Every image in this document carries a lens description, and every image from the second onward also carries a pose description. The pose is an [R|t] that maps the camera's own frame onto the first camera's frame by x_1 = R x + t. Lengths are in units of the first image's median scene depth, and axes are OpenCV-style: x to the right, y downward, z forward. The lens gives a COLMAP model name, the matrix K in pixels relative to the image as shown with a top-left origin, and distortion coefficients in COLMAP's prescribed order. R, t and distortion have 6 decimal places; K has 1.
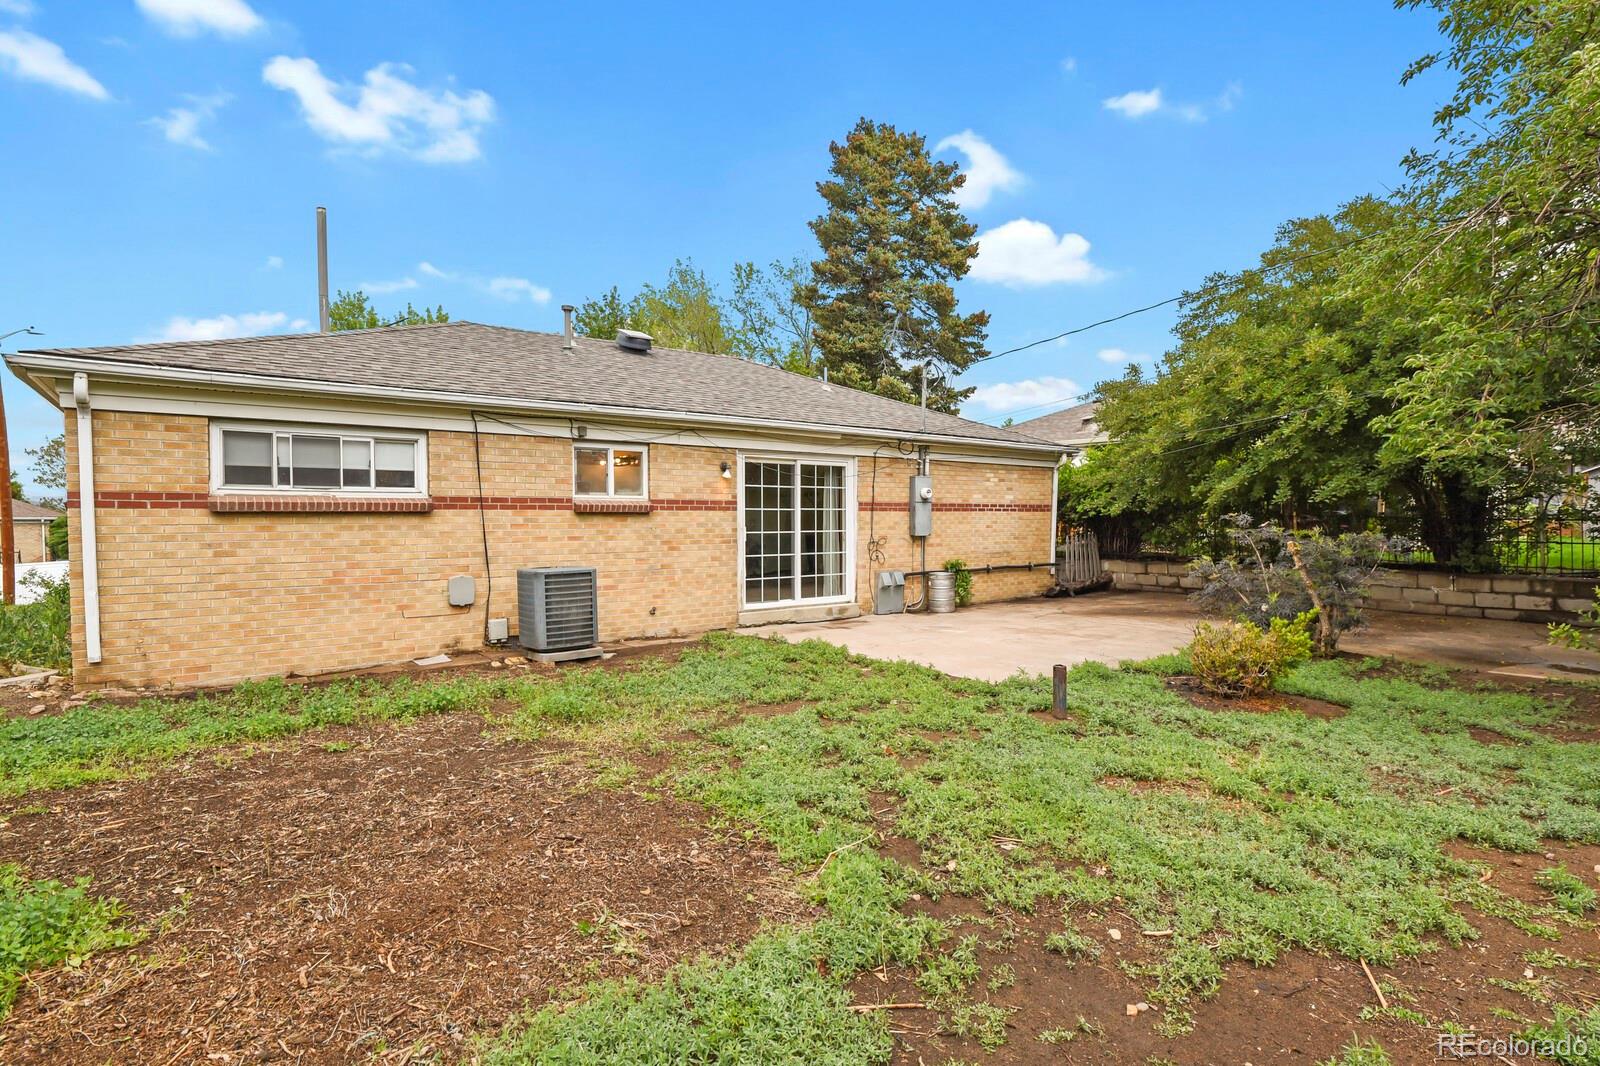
lens RADIAL K [[773.2, 0, 800.2], [0, 773.2, 540.6], [0, 0, 1]] dist [-0.008084, -0.002254]
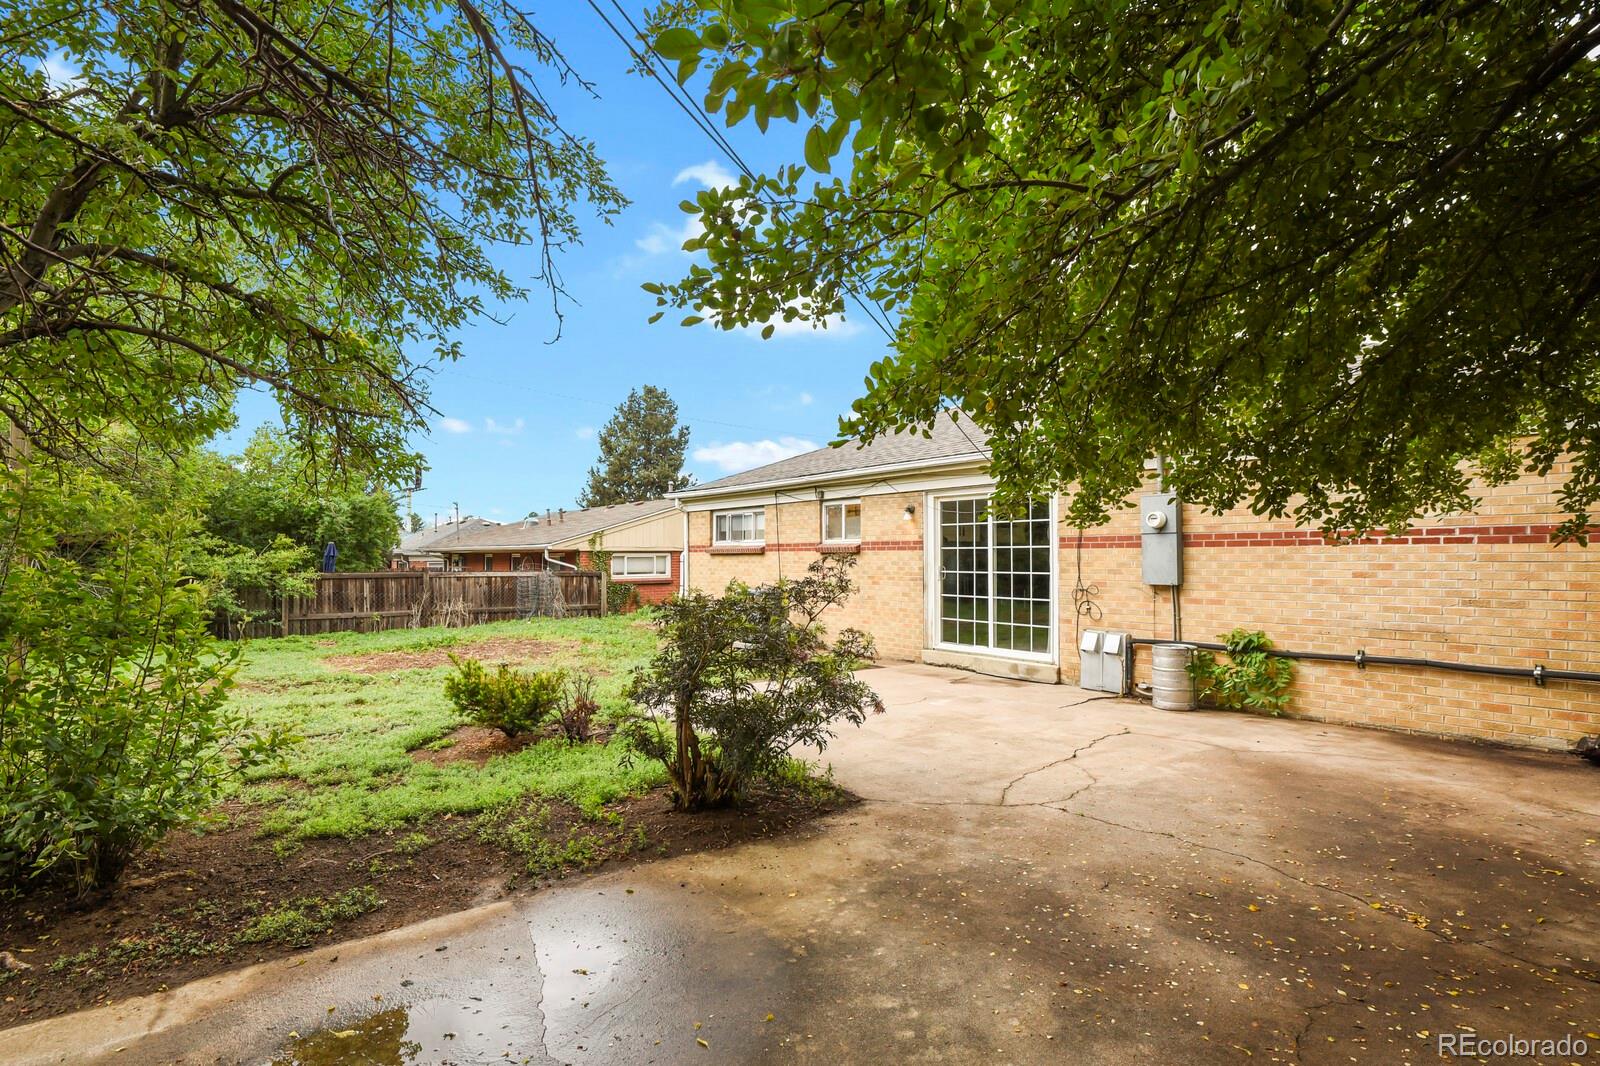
lens RADIAL K [[773.2, 0, 810.5], [0, 773.2, 531.2], [0, 0, 1]] dist [-0.008084, -0.002254]
pose [[0.031289, -0.028463, -0.999105, 0.946105], [-0.025779, 0.999239, -0.029274, -0.029428], [0.999178, 0.026672, 0.030531, 0.806208]]
